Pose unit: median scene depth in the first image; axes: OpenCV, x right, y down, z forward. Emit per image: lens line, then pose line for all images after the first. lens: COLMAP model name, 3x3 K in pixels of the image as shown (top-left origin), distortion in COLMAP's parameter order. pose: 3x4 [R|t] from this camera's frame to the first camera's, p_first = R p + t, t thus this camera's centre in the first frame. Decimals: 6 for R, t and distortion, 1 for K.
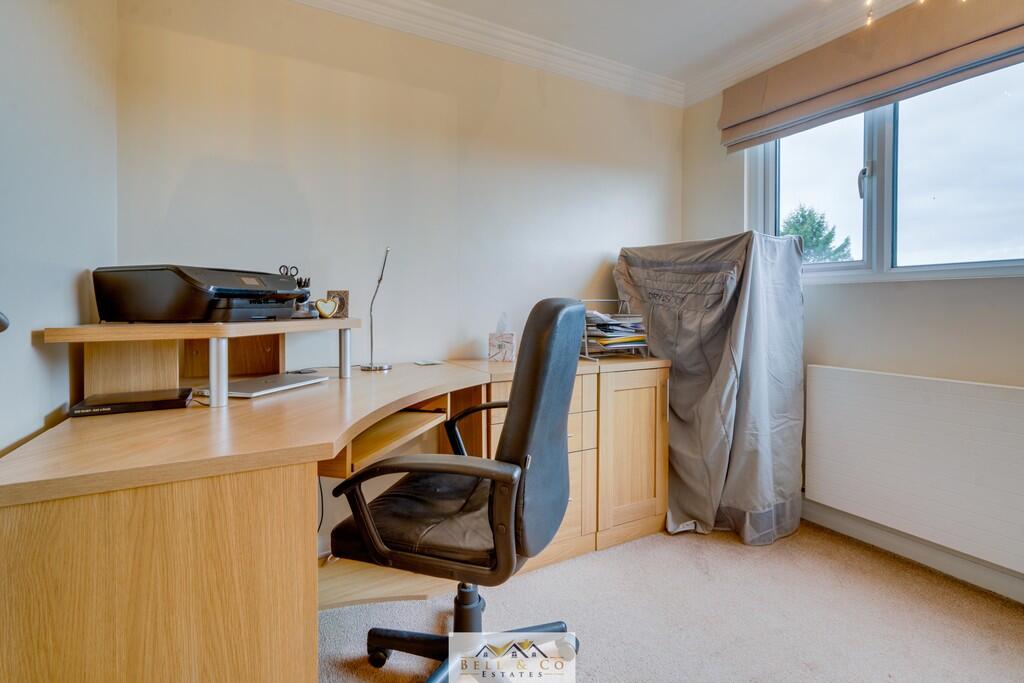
lens RADIAL K [[441.9, 0, 517.3], [0, 441.9, 306.5], [0, 0, 1]] dist [-0.002481, 0.000727]
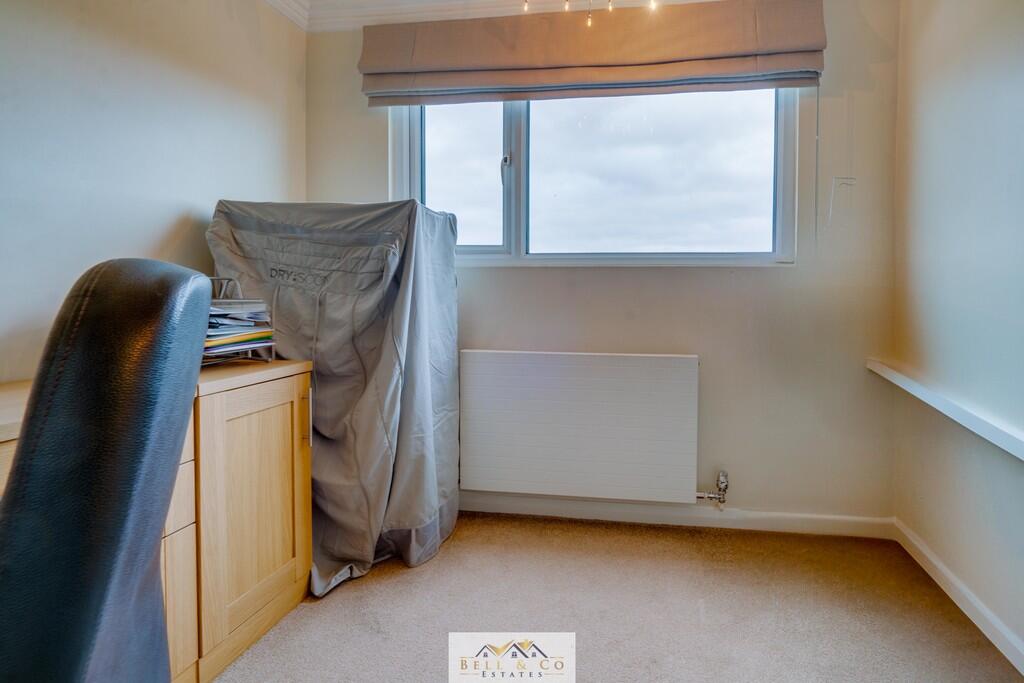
lens RADIAL K [[441.9, 0, 517.3], [0, 441.9, 306.5], [0, 0, 1]] dist [-0.002481, 0.000727]
pose [[0.616618, -0.020886, 0.786985, -0.017002], [-0.004122, 0.999549, 0.029757, 0.007890], [-0.787252, -0.021593, 0.616254, 0.301225]]
